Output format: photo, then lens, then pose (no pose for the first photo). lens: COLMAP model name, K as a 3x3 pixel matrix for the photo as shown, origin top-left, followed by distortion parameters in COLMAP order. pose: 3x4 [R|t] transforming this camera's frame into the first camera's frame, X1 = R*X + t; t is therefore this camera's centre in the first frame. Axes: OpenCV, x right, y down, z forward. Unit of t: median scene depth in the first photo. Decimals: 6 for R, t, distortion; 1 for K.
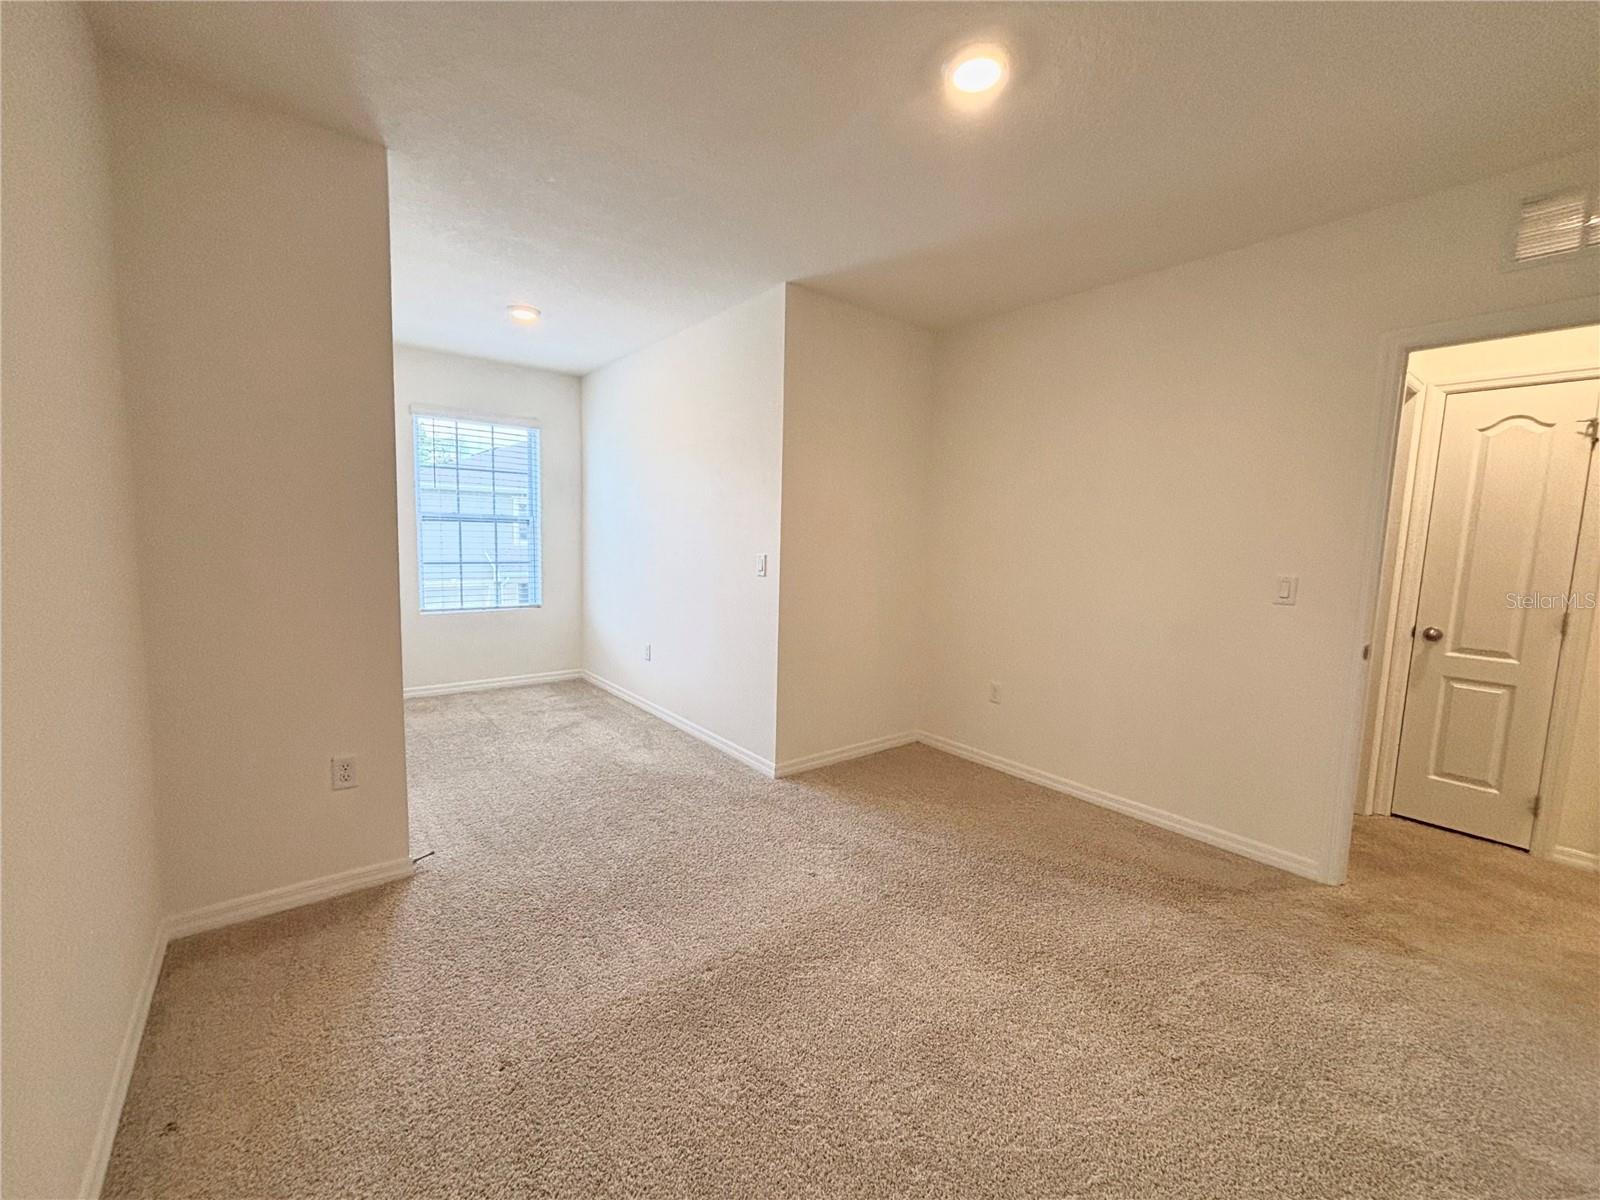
lens RADIAL K [[645.5, 0, 800.0], [0, 645.5, 596.8], [0, 0, 1]] dist [0.004696, -0.001745]
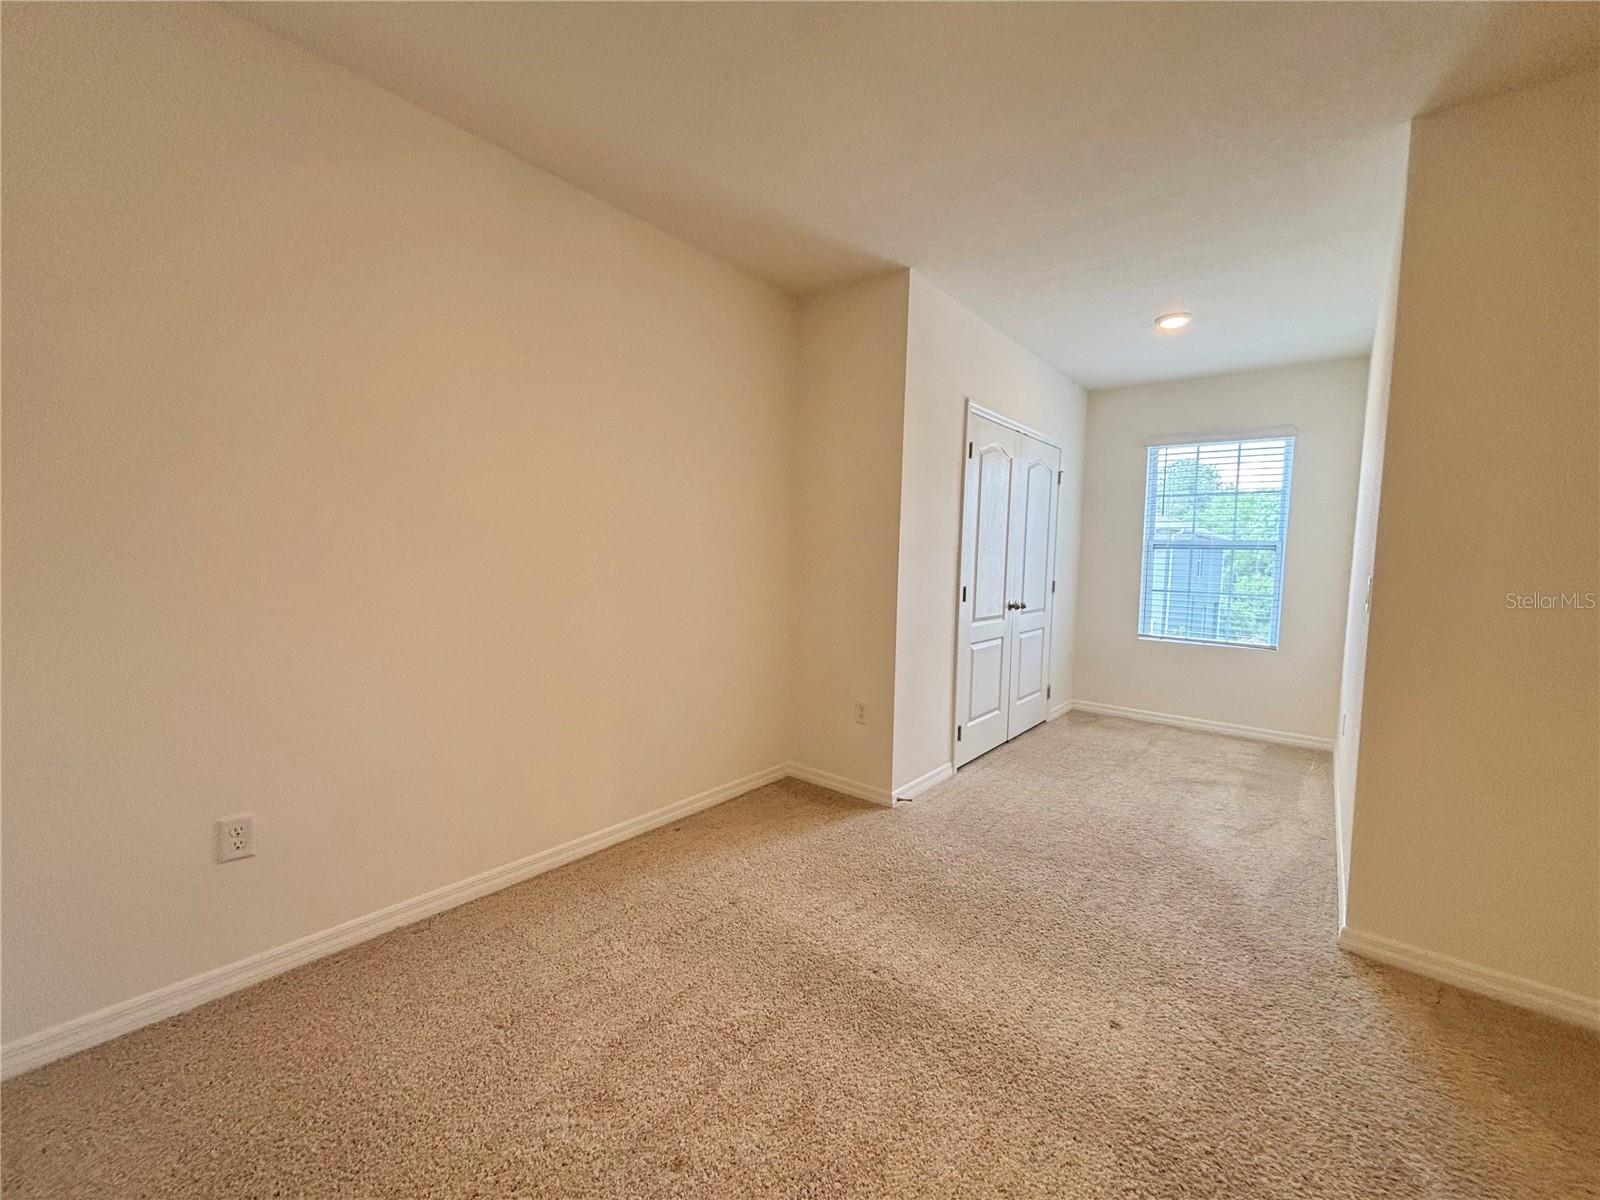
lens RADIAL K [[645.5, 0, 792.0], [0, 645.5, 601.1], [0, 0, 1]] dist [0.004696, -0.001745]
pose [[0.196837, 0.051633, -0.979076, 0.386609], [-0.111156, 0.993349, 0.030039, -0.002460], [0.974115, 0.102917, 0.201267, 0.303299]]
